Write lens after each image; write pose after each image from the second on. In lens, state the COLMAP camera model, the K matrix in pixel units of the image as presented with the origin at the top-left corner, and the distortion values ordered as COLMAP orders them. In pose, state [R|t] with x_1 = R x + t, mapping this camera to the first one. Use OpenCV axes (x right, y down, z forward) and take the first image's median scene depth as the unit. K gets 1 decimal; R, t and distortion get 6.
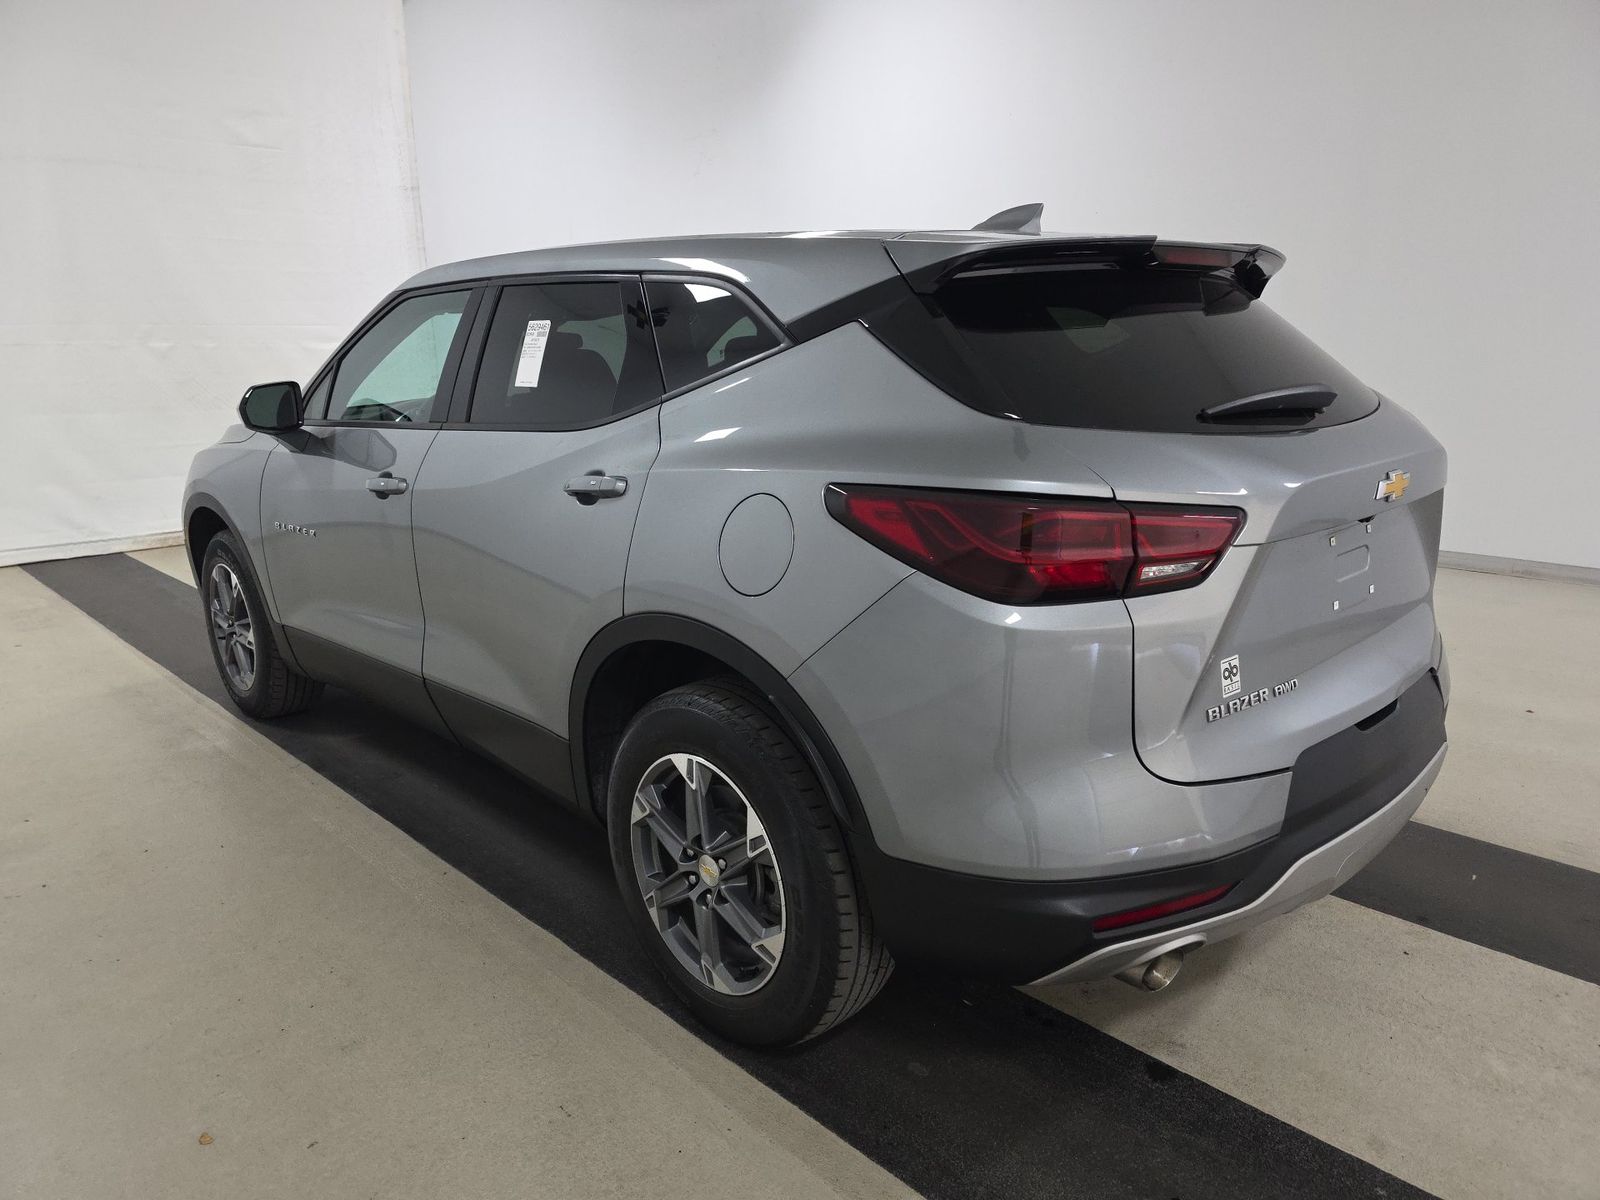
lens RADIAL K [[1067.8, 0, 806.5], [0, 1067.8, 616.5], [0, 0, 1]] dist [0.015514, -0.004984]
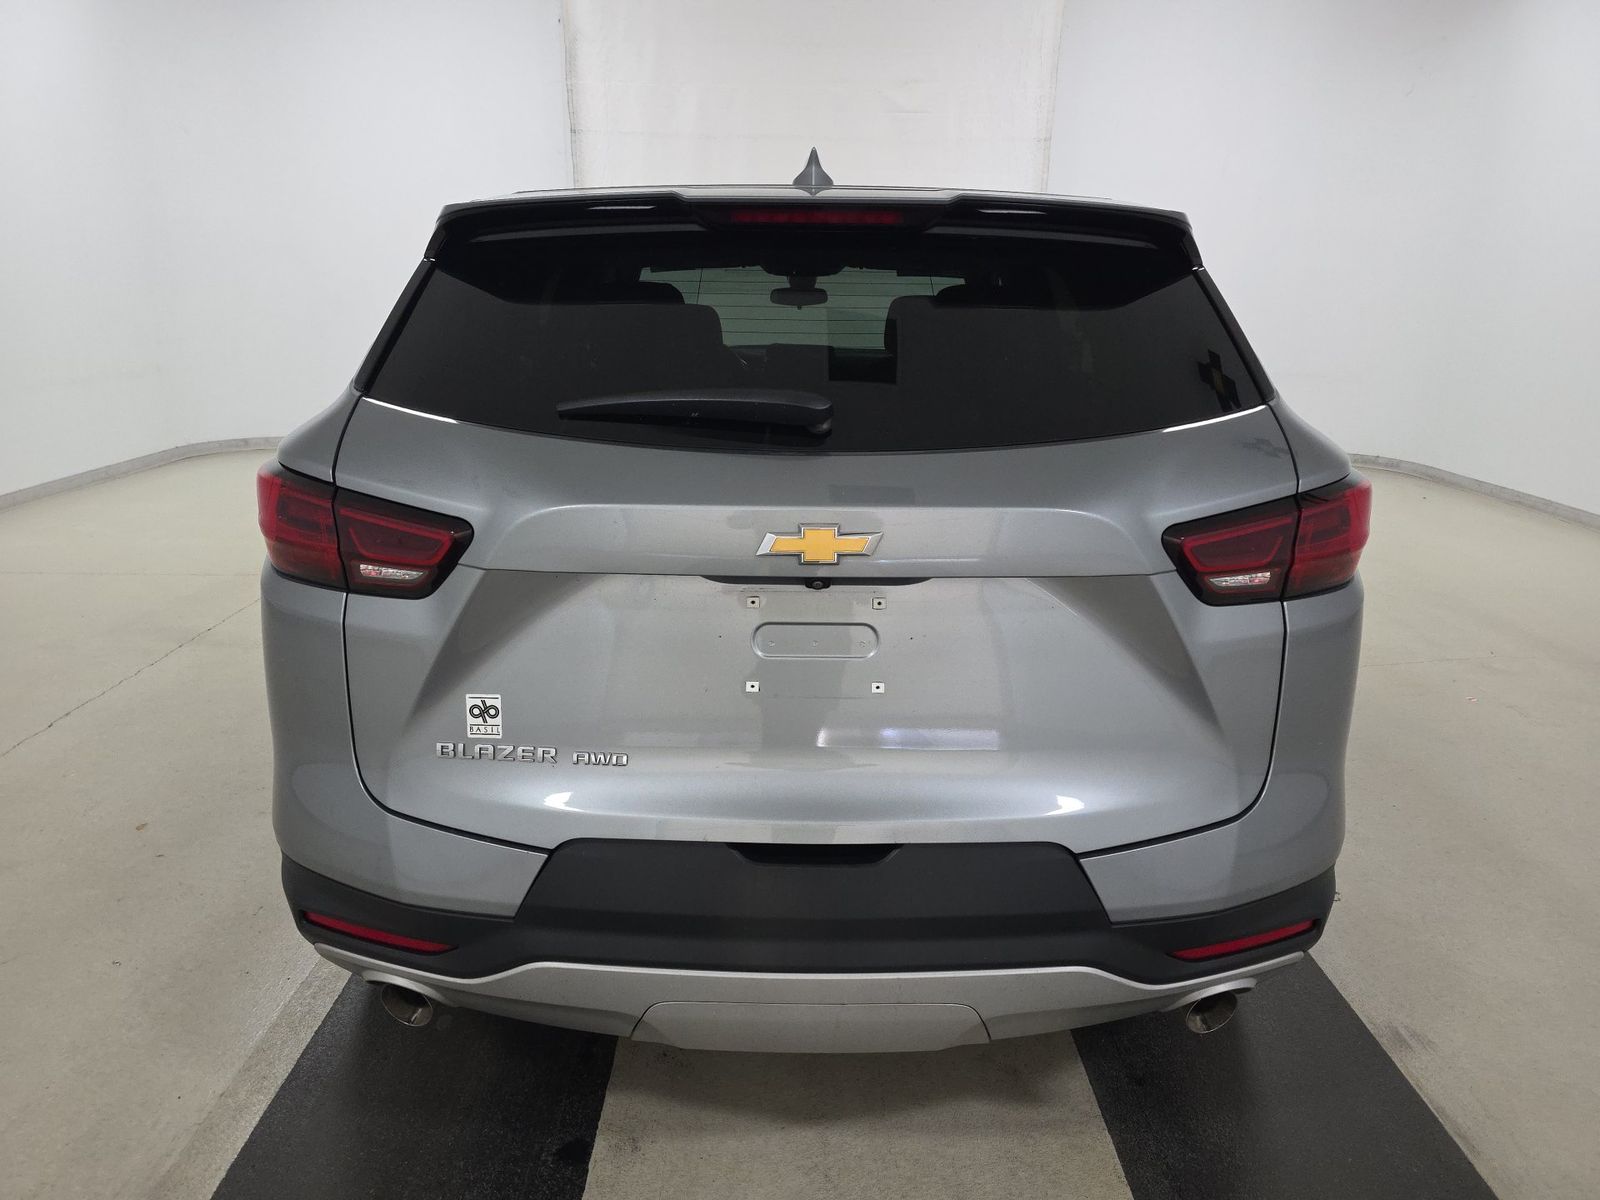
lens RADIAL K [[1072.6, 0, 800.0], [0, 1072.6, 600.0], [0, 0, 1]] dist [0.005172, 0.000195]
pose [[0.725336, 0.216349, -0.653514, 1.061765], [-0.195743, 0.974963, 0.105511, -0.165276], [0.659979, 0.051390, 0.749525, 0.493725]]
